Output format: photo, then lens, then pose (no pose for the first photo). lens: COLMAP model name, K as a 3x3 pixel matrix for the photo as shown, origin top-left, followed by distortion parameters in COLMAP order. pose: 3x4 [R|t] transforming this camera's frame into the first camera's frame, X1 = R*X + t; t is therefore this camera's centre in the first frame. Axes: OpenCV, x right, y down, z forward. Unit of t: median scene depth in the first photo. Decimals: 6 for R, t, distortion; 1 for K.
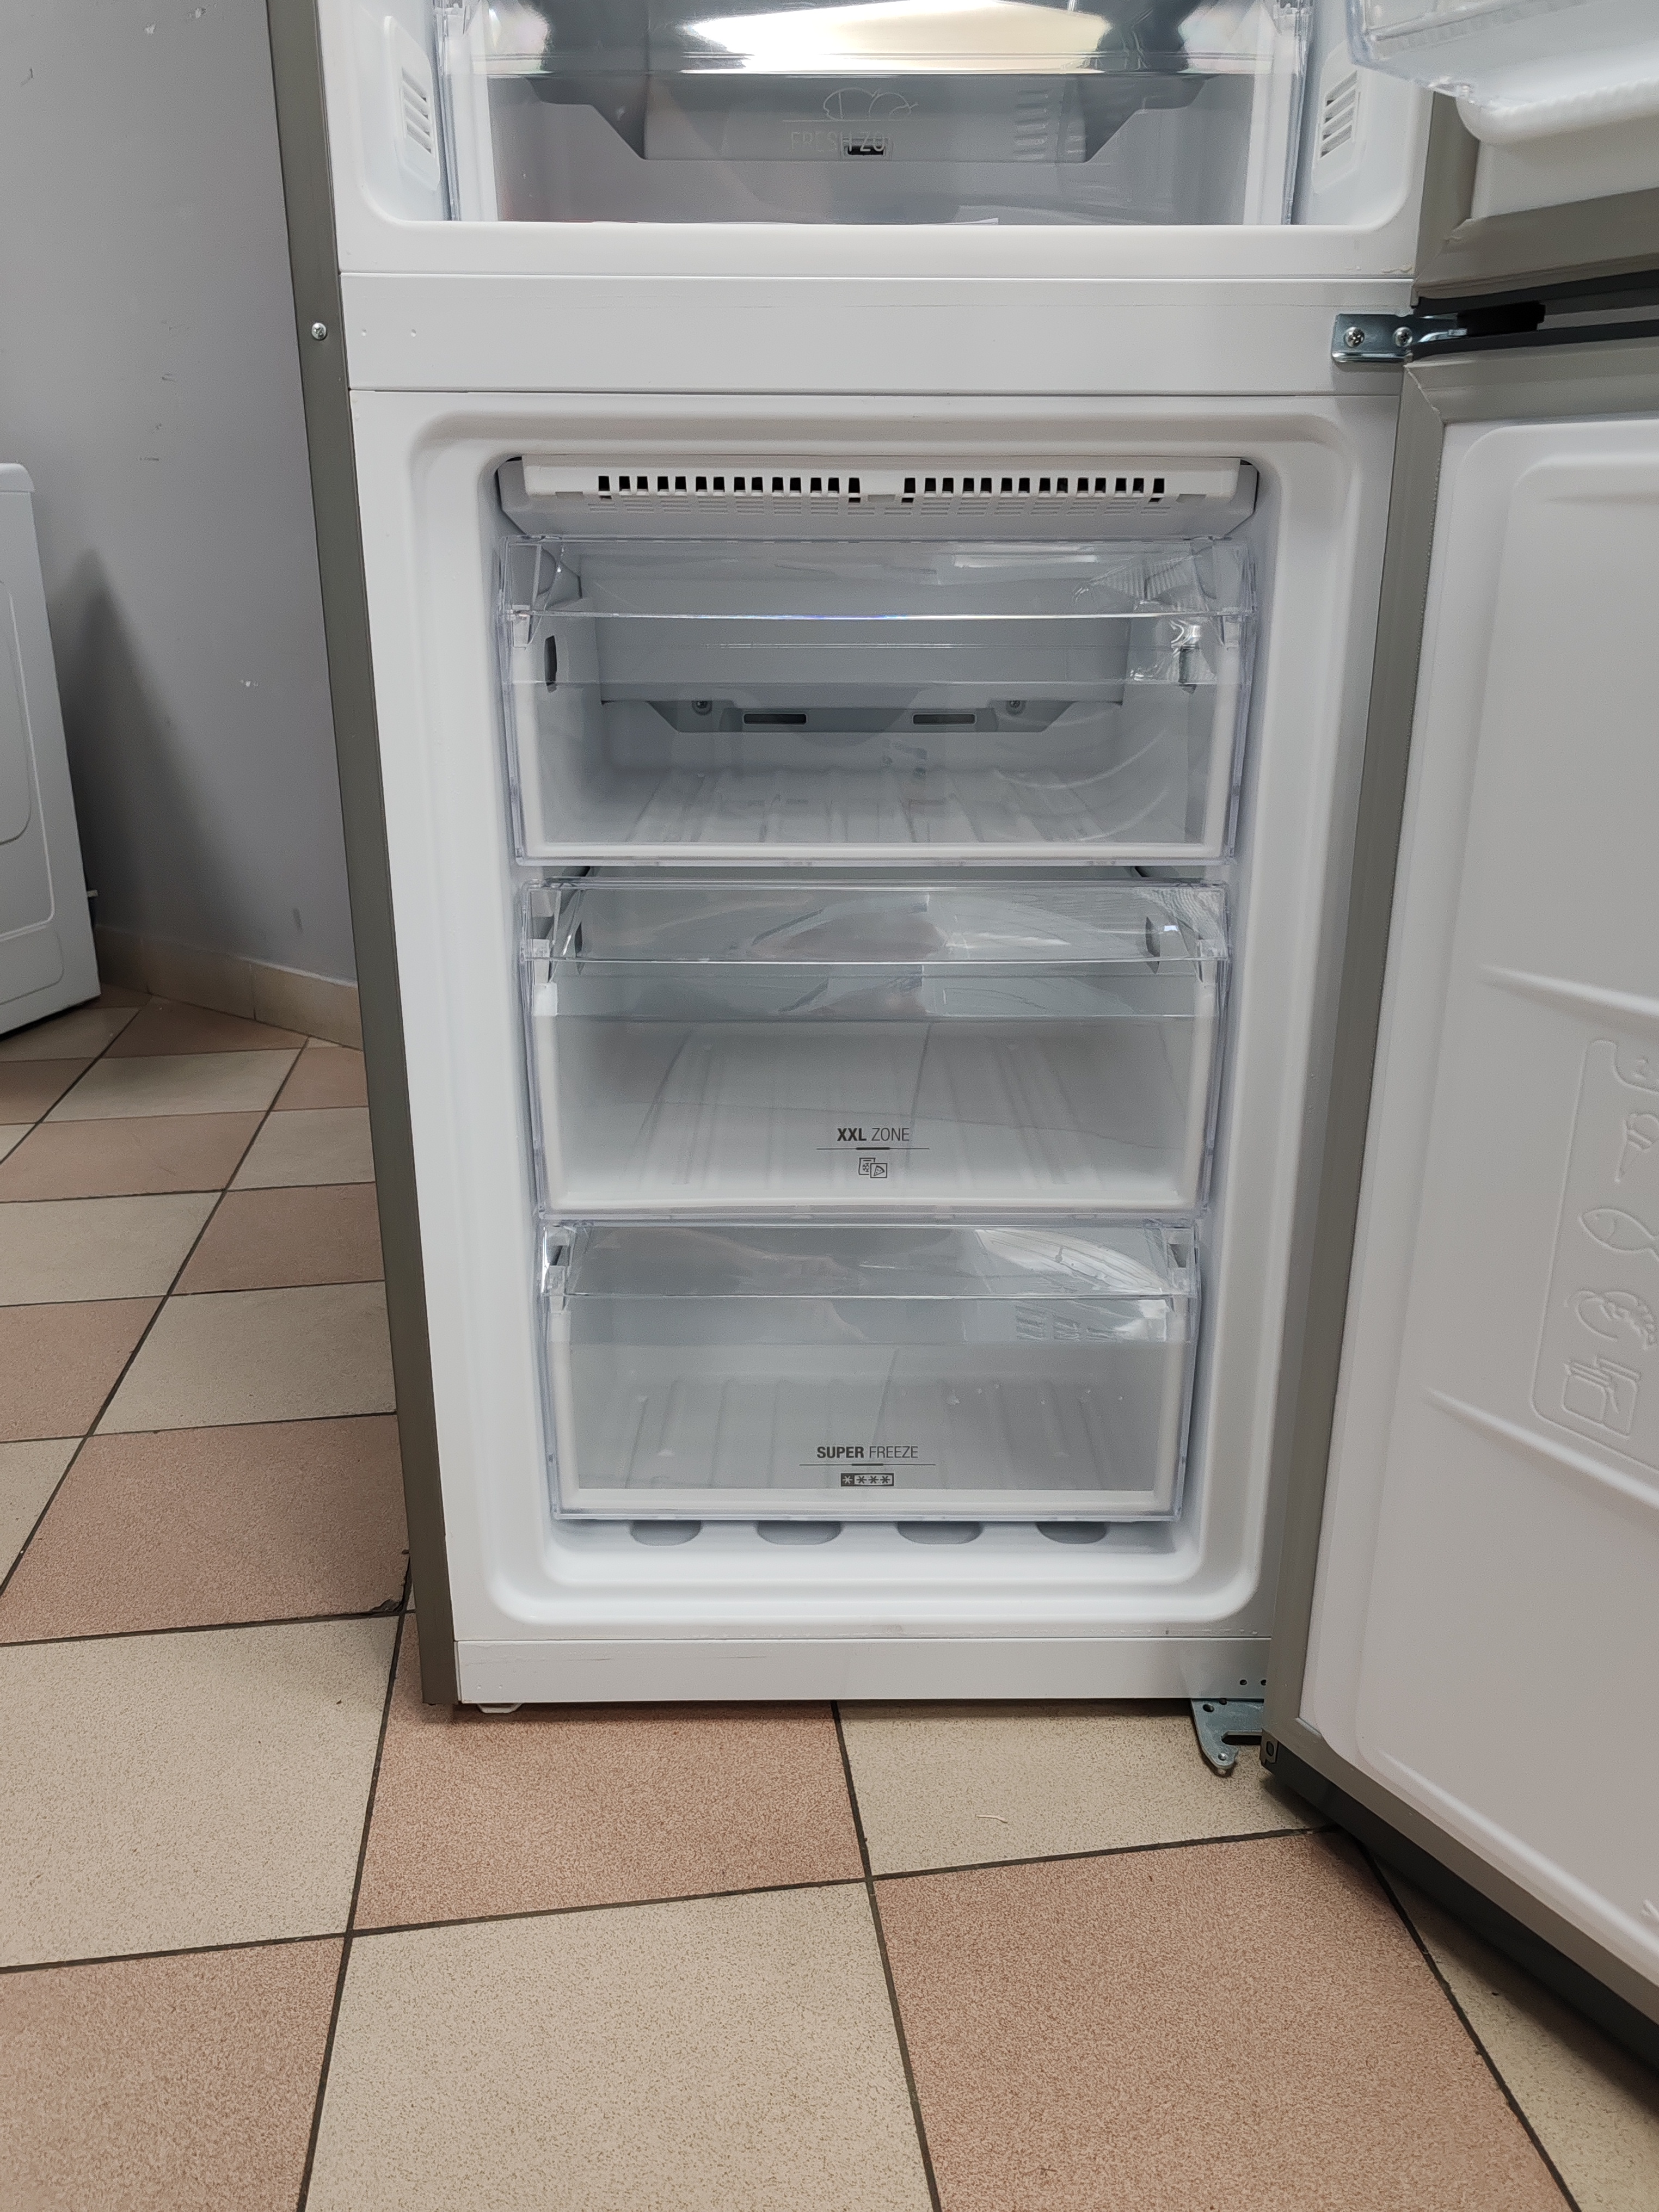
lens RADIAL K [[1707.3, 0, 829.5], [0, 1707.3, 1106.0], [0, 0, 1]] dist [0.005734, -0.000033]
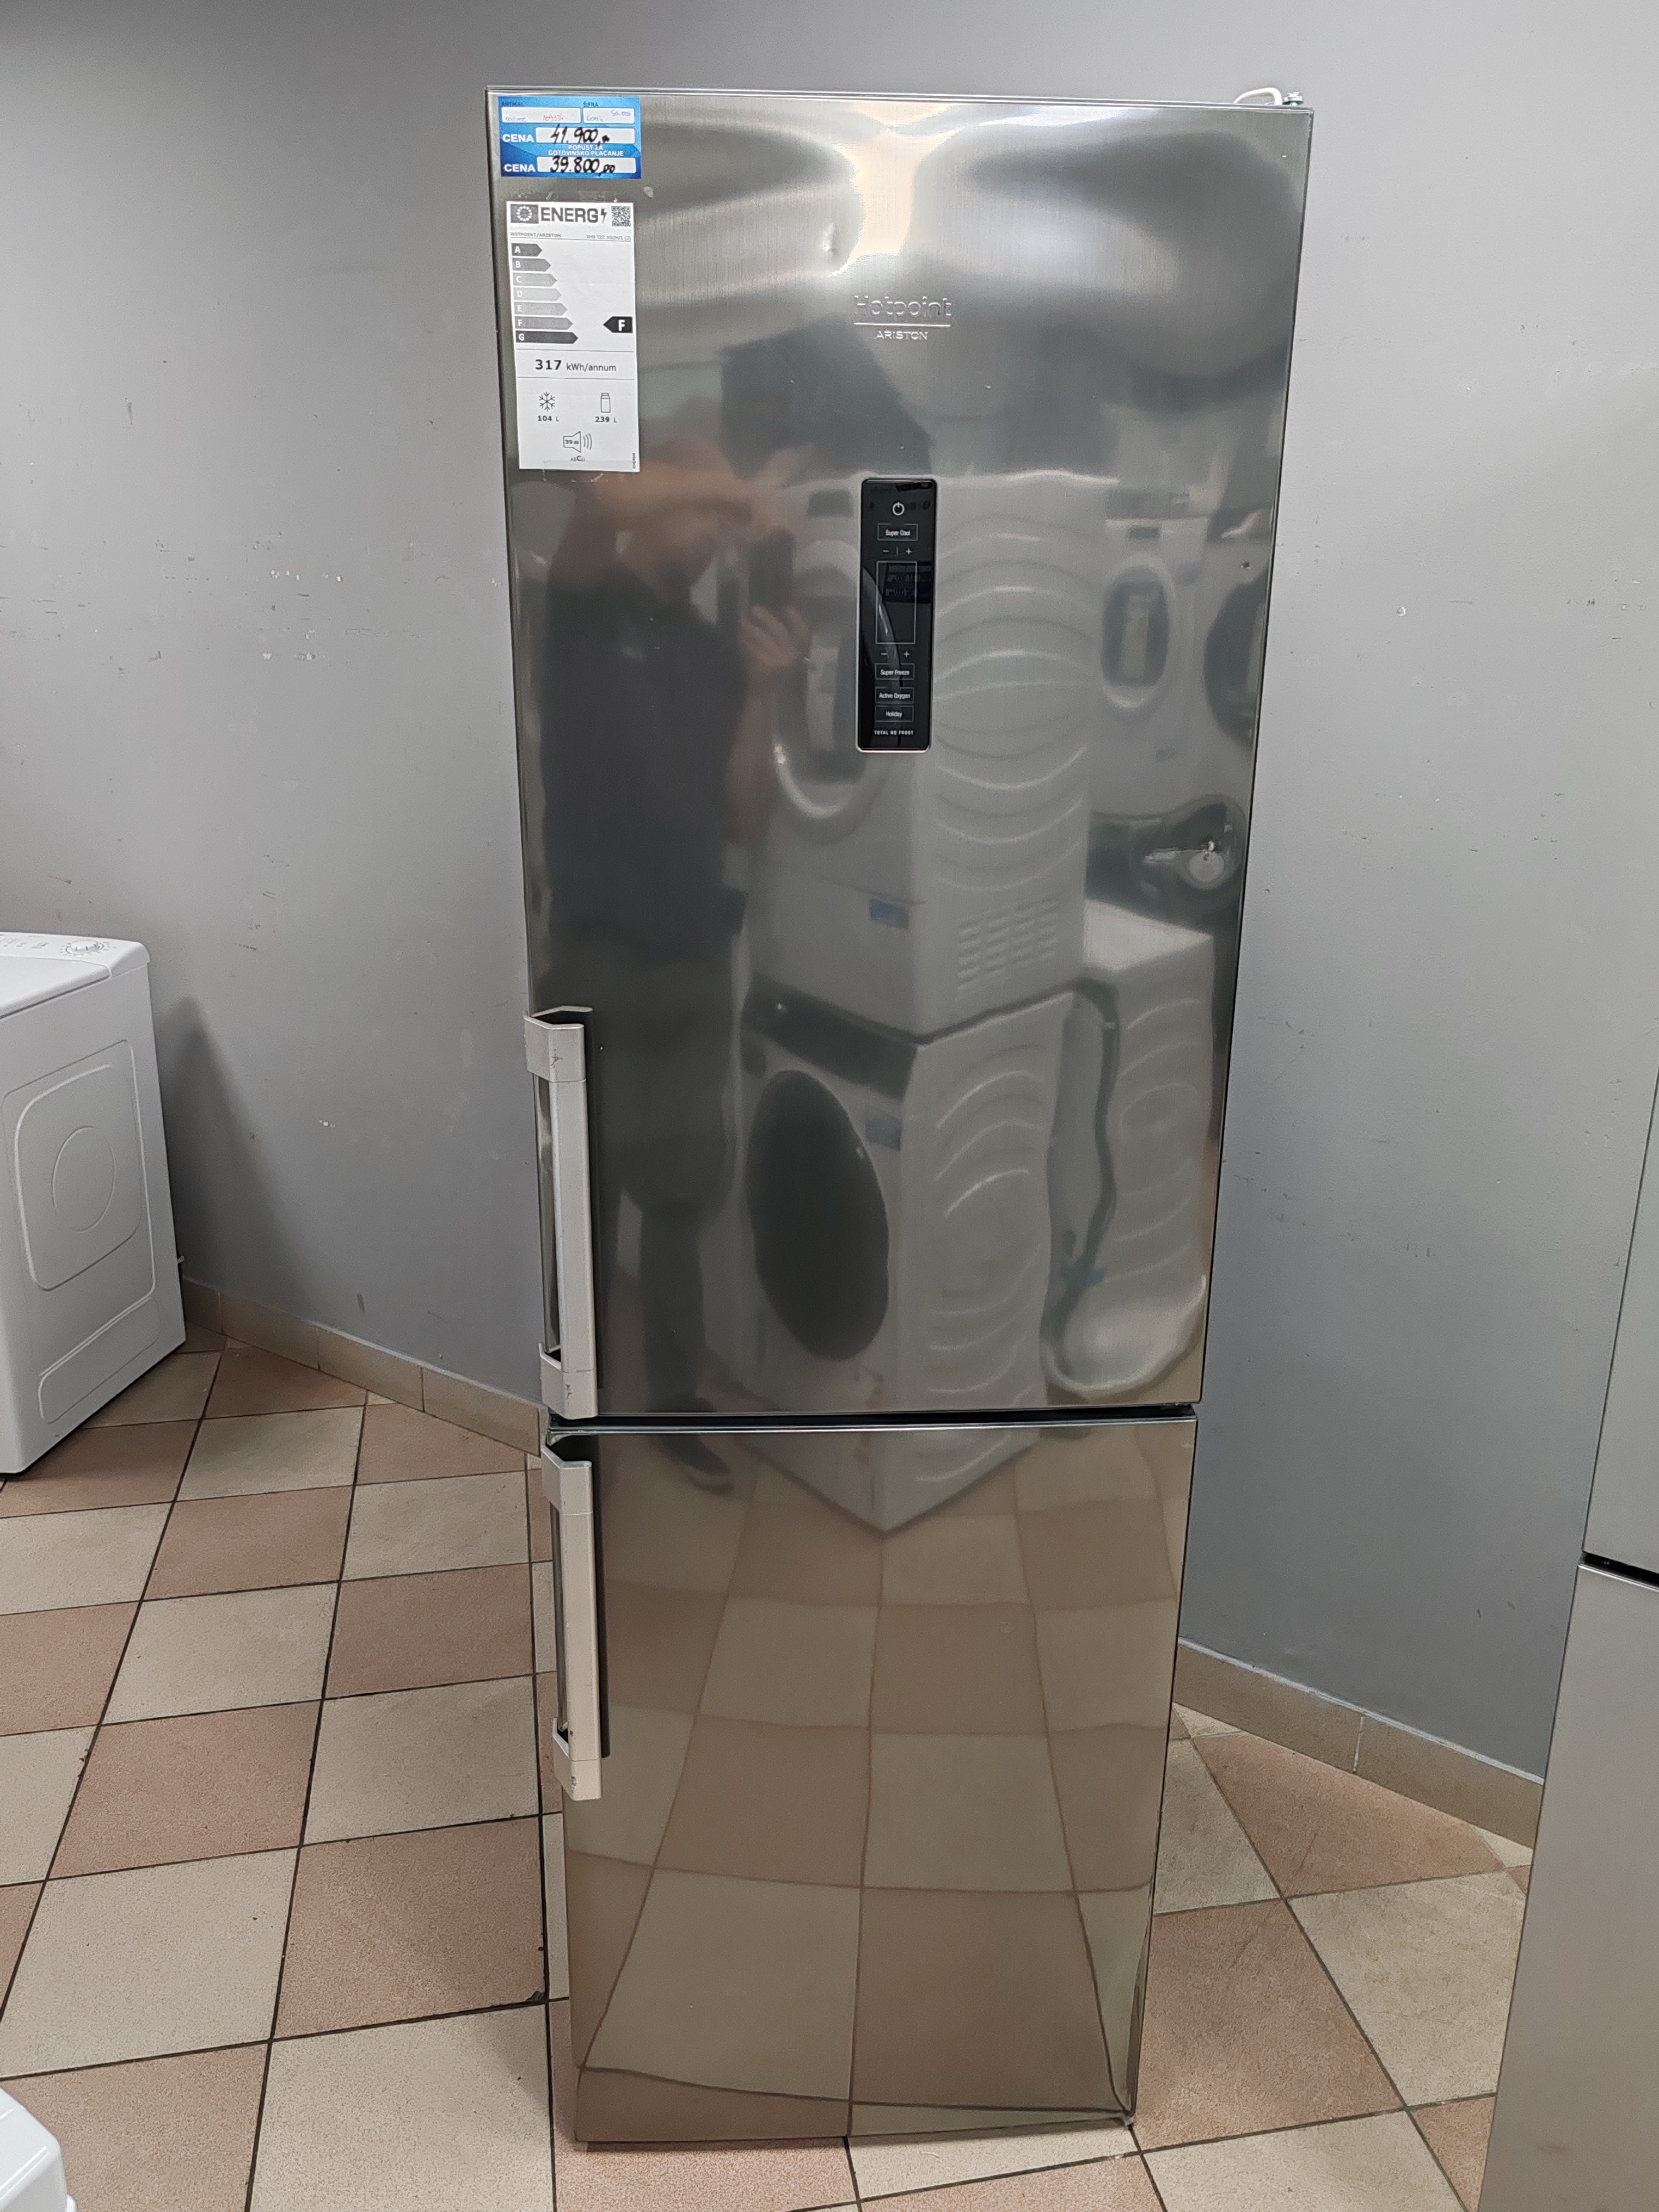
lens RADIAL K [[1723.3, 0, 829.5], [0, 1723.3, 1106.0], [0, 0, 1]] dist [0.010707, 0.008084]
pose [[0.998972, -0.006622, 0.044842, -0.029130], [0.007984, 0.999510, -0.030262, -0.225094], [-0.044620, 0.030589, 0.998536, -0.290136]]
